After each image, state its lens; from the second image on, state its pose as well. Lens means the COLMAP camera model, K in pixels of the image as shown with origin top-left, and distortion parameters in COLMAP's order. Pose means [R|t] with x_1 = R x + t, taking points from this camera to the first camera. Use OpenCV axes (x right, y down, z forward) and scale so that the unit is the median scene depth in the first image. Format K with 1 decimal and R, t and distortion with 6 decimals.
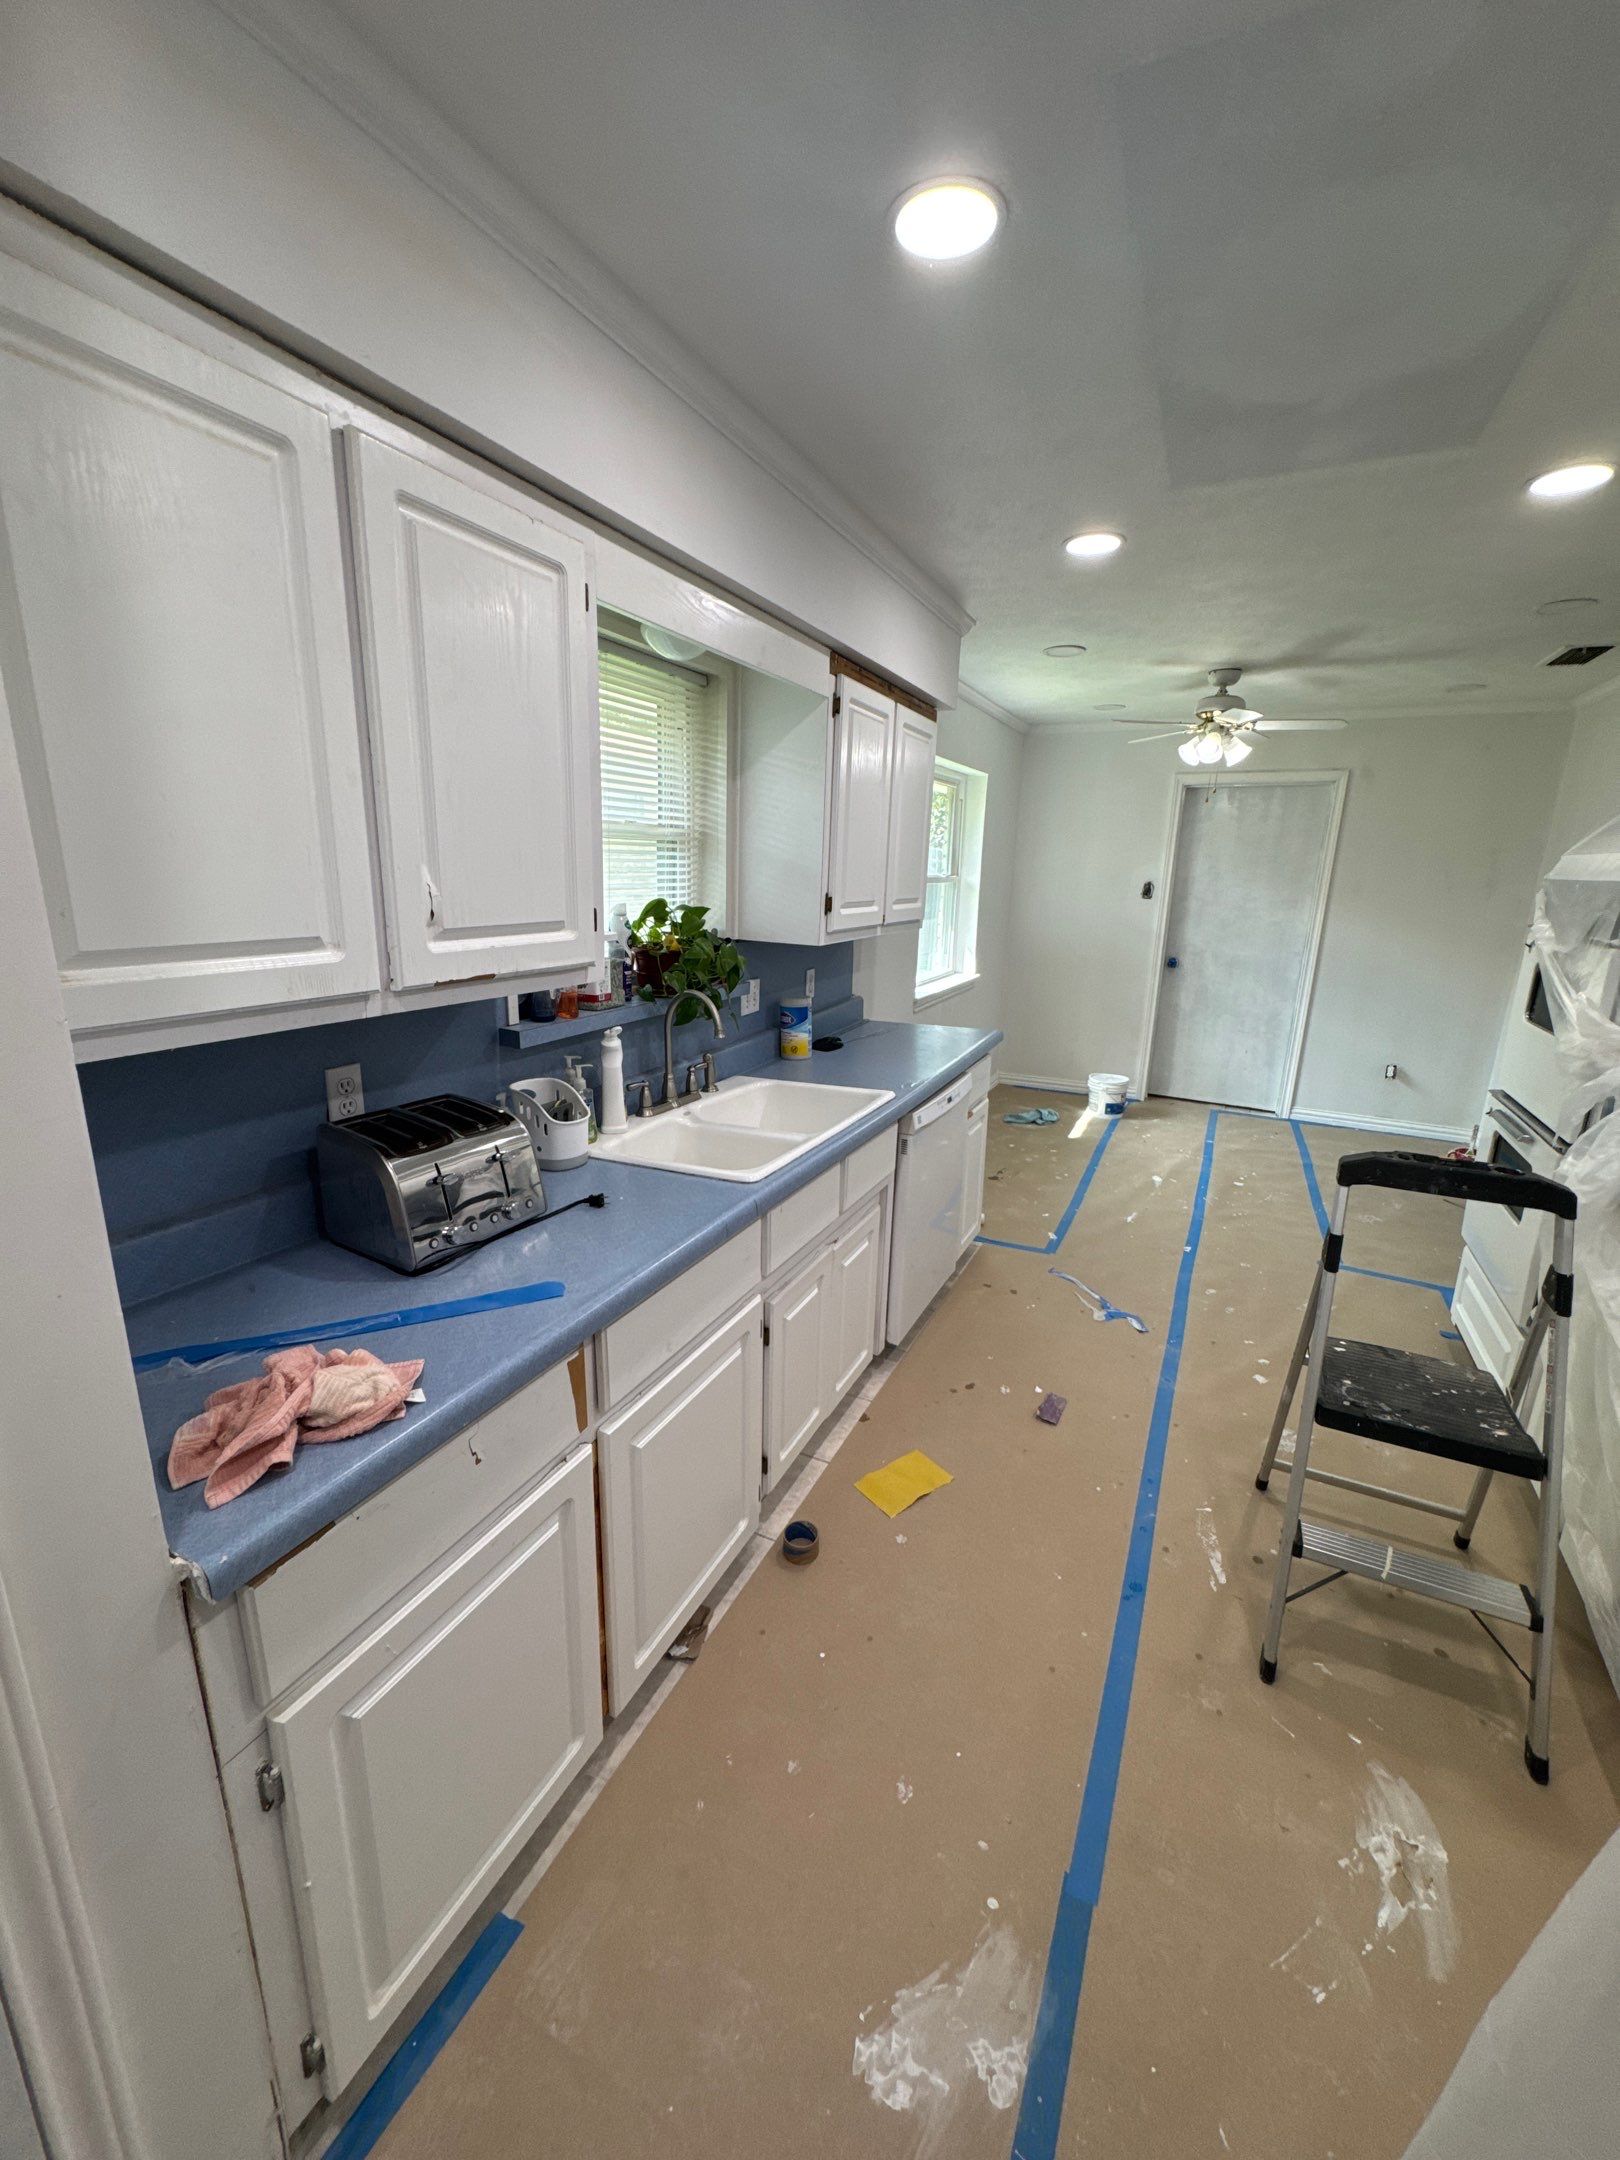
lens RADIAL K [[859.6, 0, 809.1], [0, 859.6, 1079.7], [0, 0, 1]] dist [-0.001478, 0.000379]
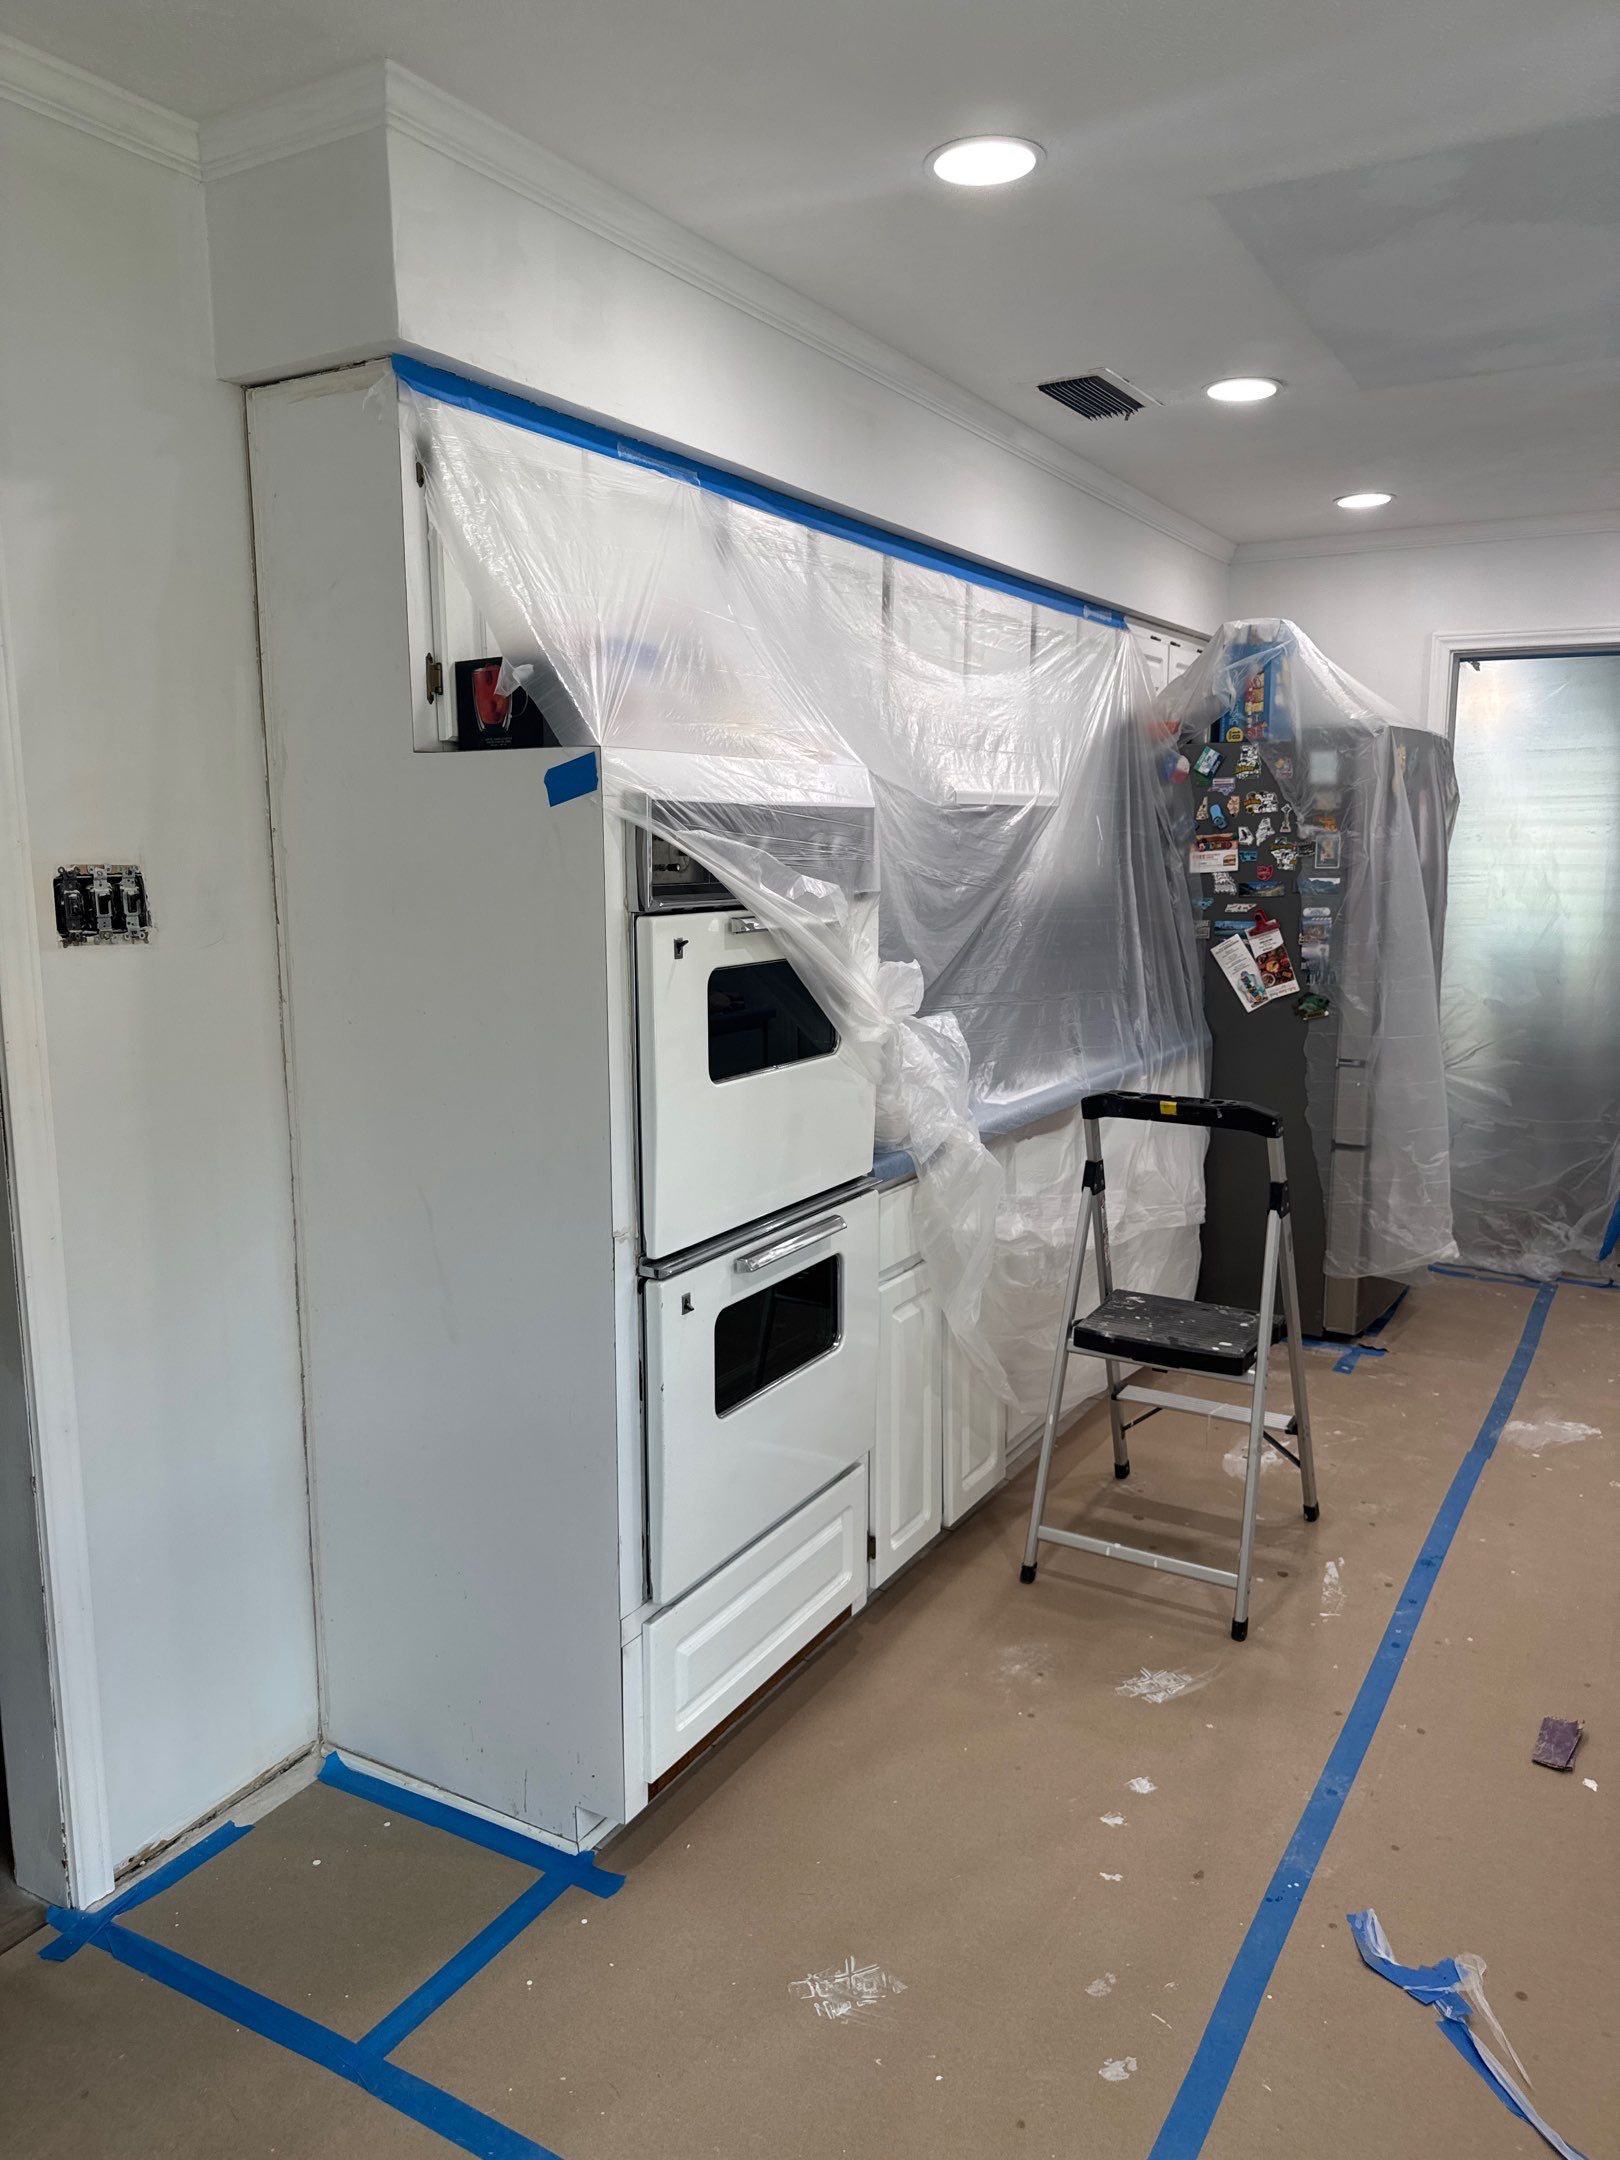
lens RADIAL K [[1520.5, 0, 810.0], [0, 1520.5, 1080.0], [0, 0, 1]] dist [0.091140, -0.170466]
pose [[-0.996838, -0.032019, 0.072729, 1.019538], [-0.000203, 0.916250, 0.400607, -0.604503], [-0.079465, 0.399325, -0.913359, 2.558800]]
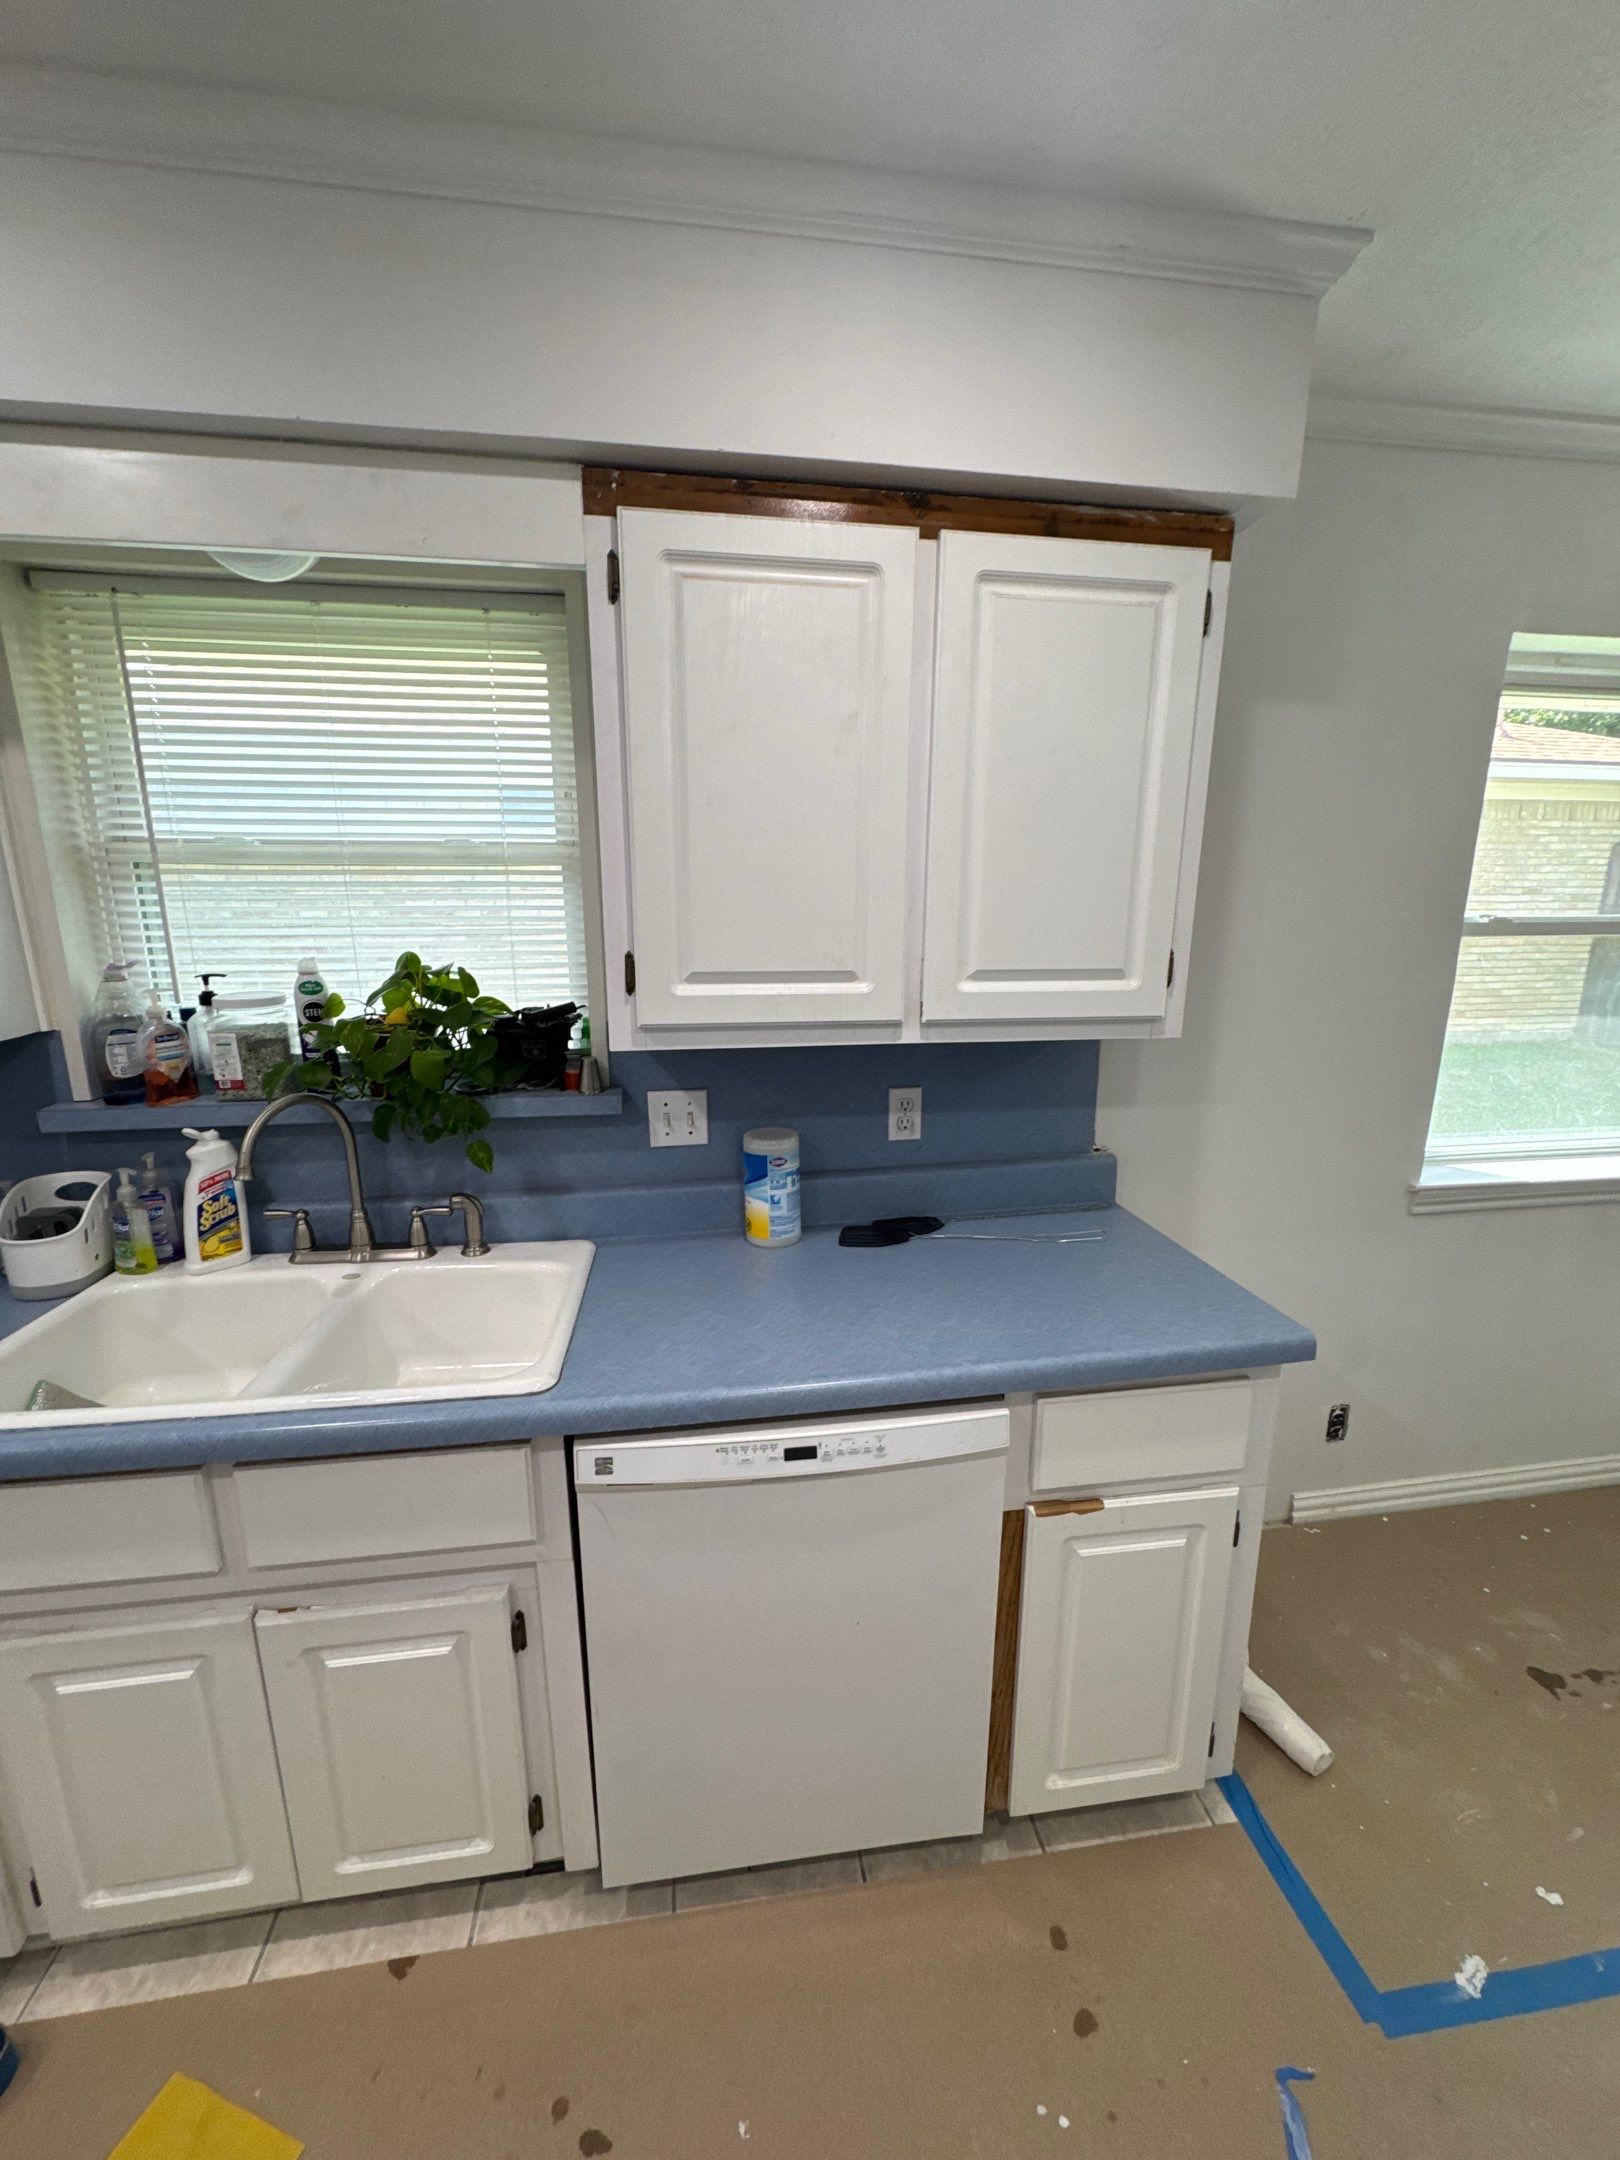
lens RADIAL K [[859.6, 0, 809.1], [0, 859.6, 1079.7], [0, 0, 1]] dist [-0.001478, 0.000379]
pose [[0.563678, 0.157061, -0.810925, 0.749118], [-0.190939, 0.979941, 0.057073, -0.281614], [0.803623, 0.122666, 0.582361, 1.166003]]
